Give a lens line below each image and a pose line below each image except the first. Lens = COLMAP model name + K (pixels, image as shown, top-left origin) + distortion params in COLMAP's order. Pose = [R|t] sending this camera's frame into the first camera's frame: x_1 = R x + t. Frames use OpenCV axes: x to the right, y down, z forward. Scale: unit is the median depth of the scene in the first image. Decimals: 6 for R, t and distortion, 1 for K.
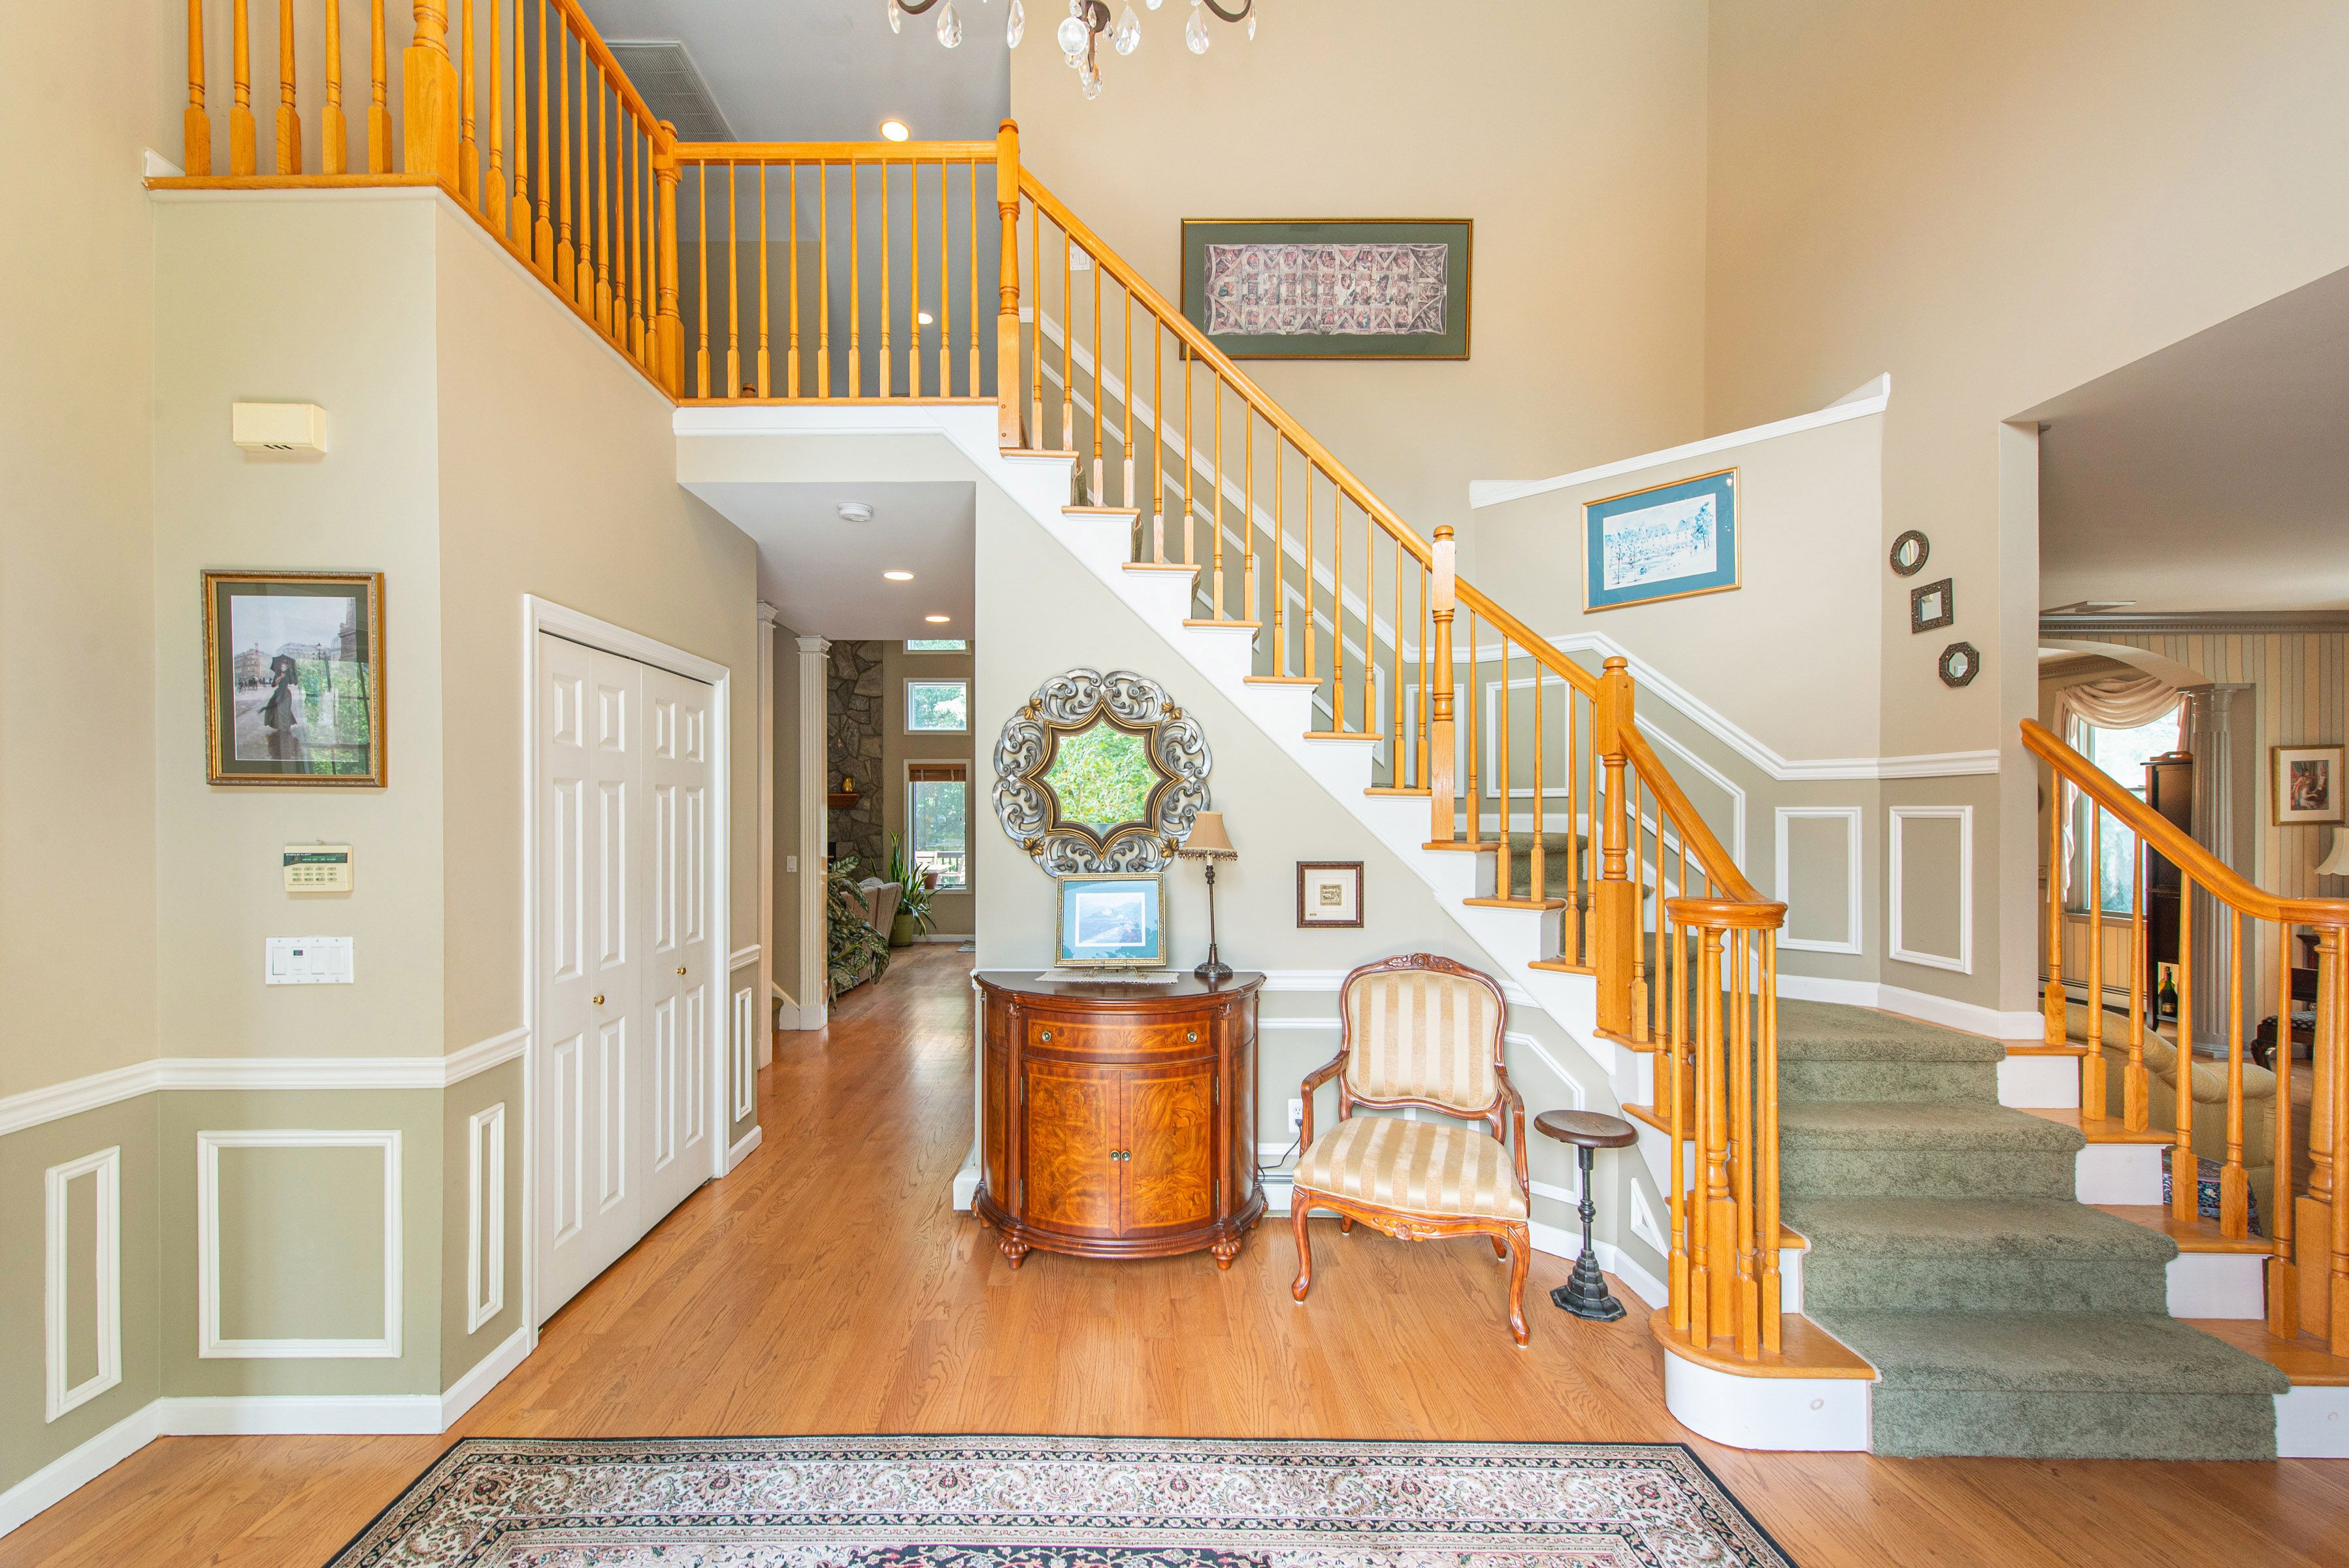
lens RADIAL K [[955.2, 0, 1125.5], [0, 955.2, 816.2], [0, 0, 1]] dist [0.013657, -0.000081]
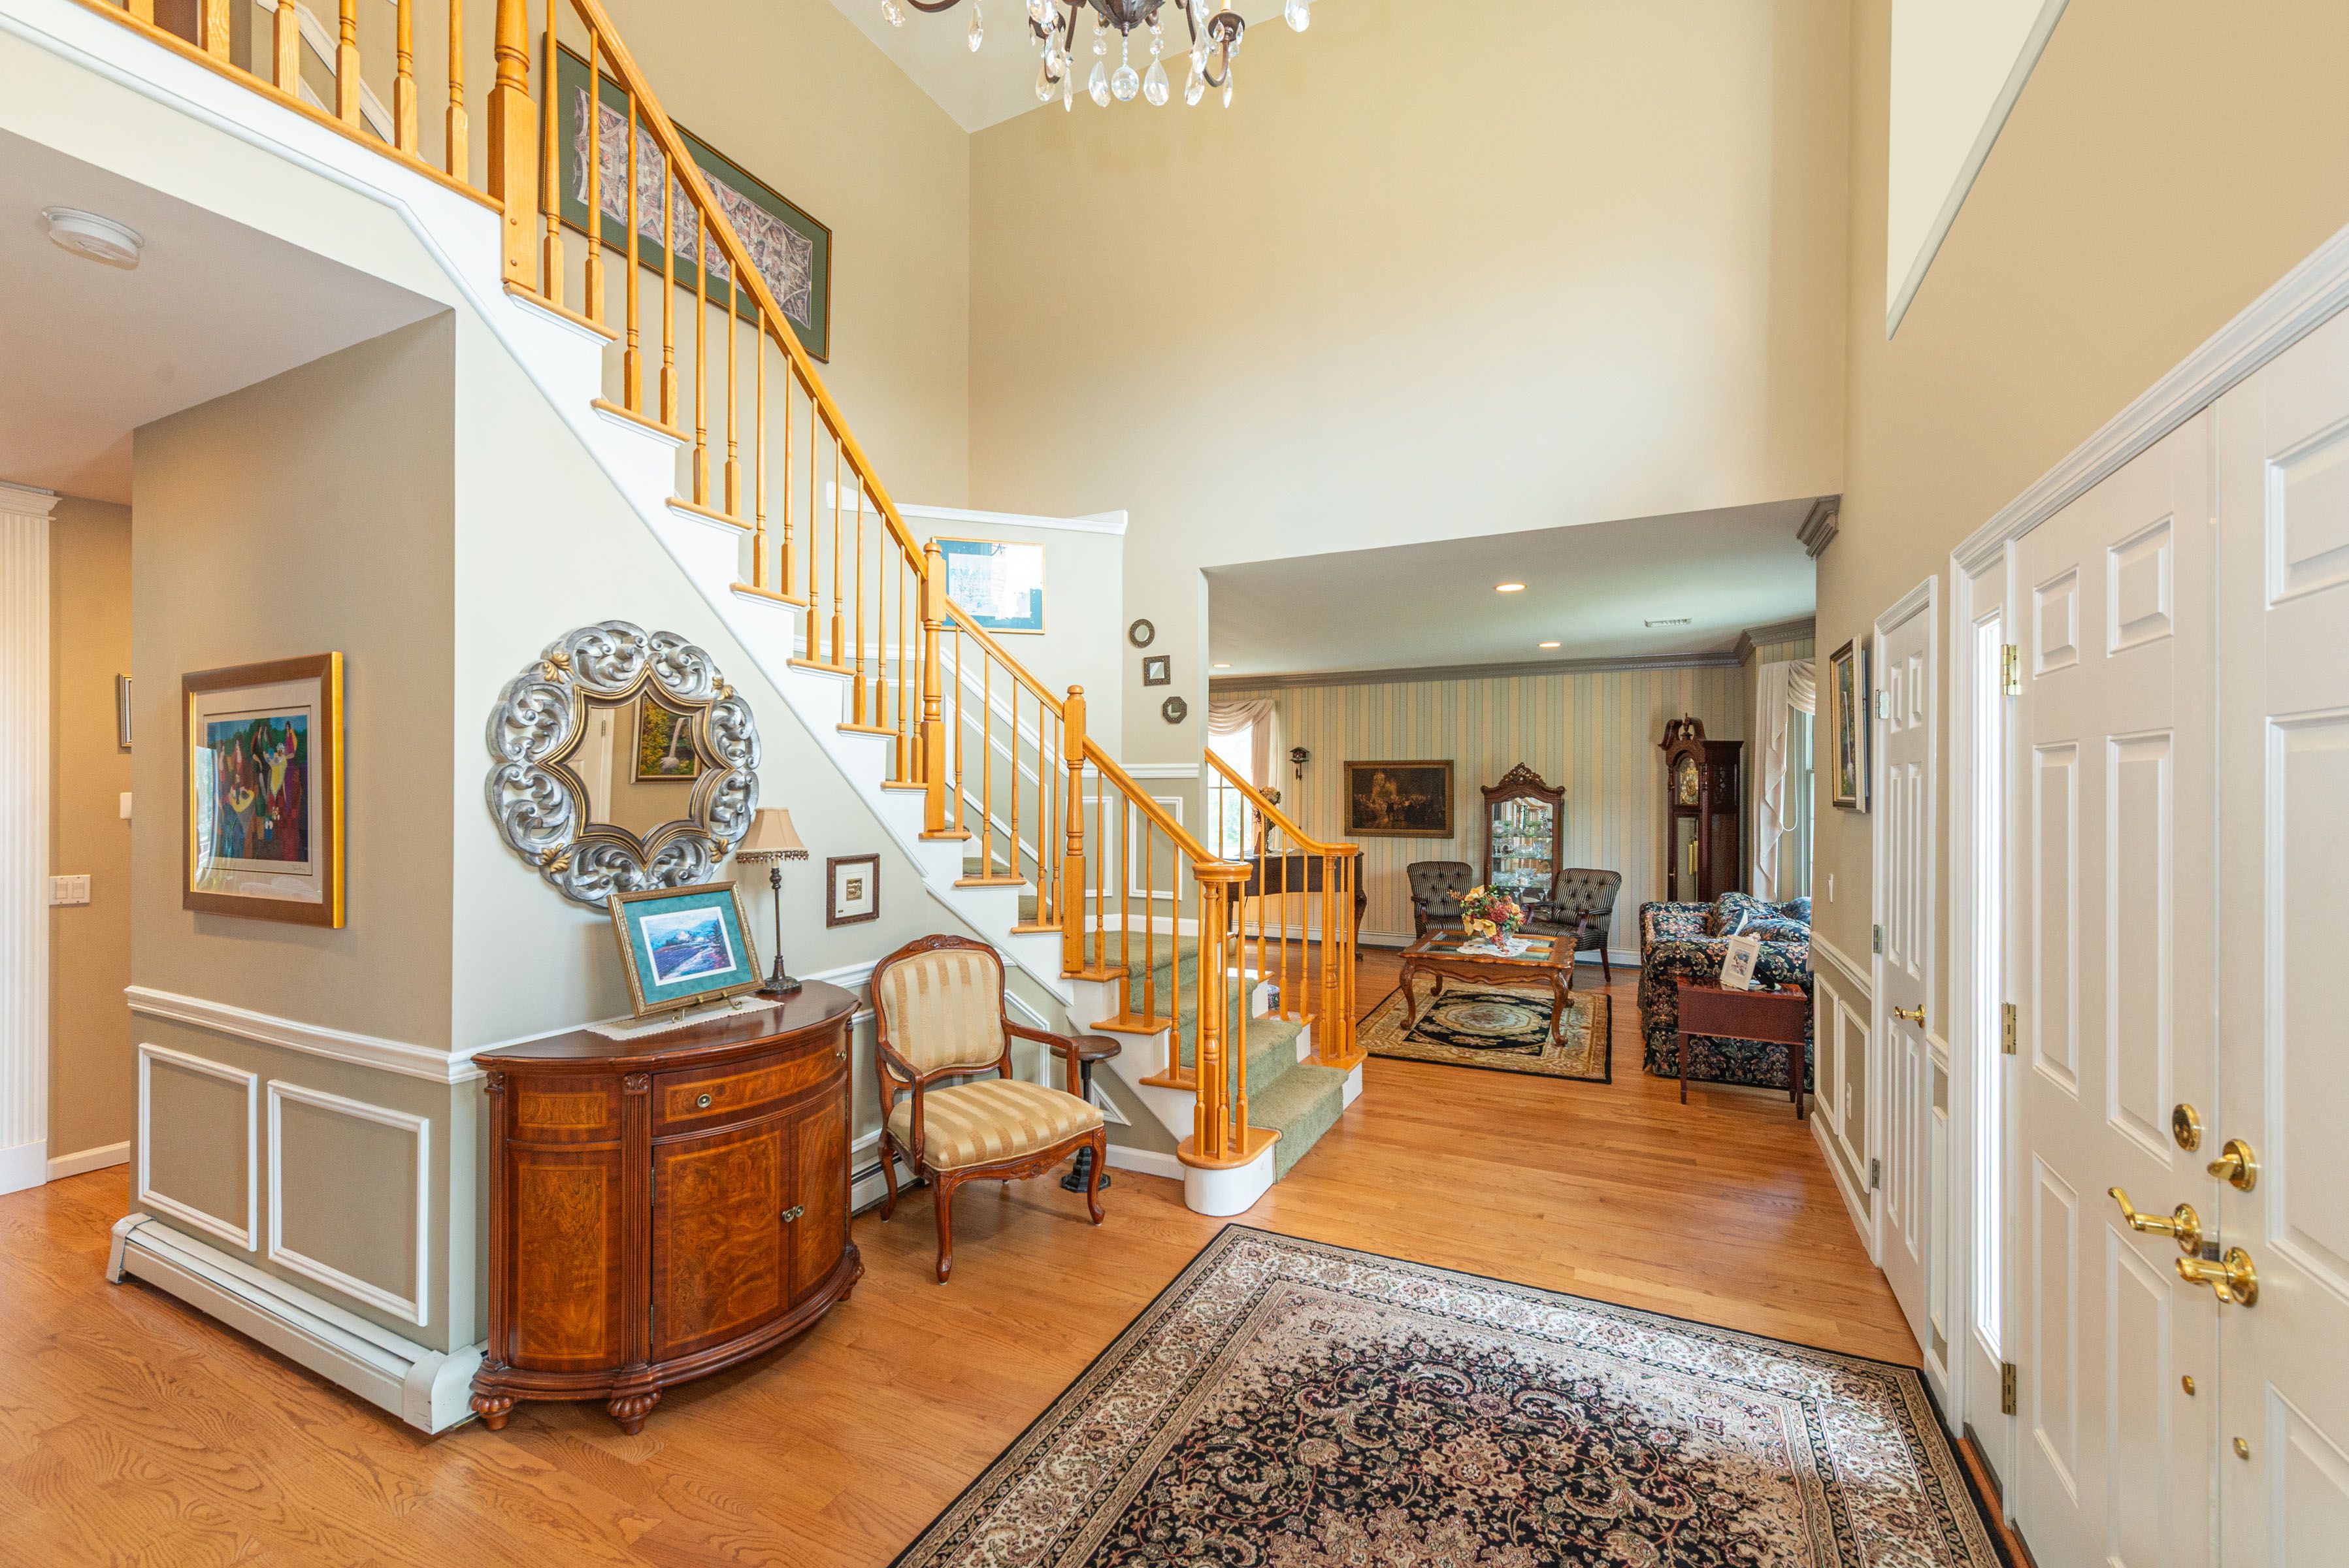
lens RADIAL K [[950.1, 0, 1186.2], [0, 950.1, 793.9], [0, 0, 1]] dist [0.009550, -0.004089]
pose [[0.443621, -0.001691, 0.896213, -0.531820], [-0.001066, 0.999997, 0.002415, -0.019813], [-0.896214, -0.002027, 0.443618, 0.266484]]
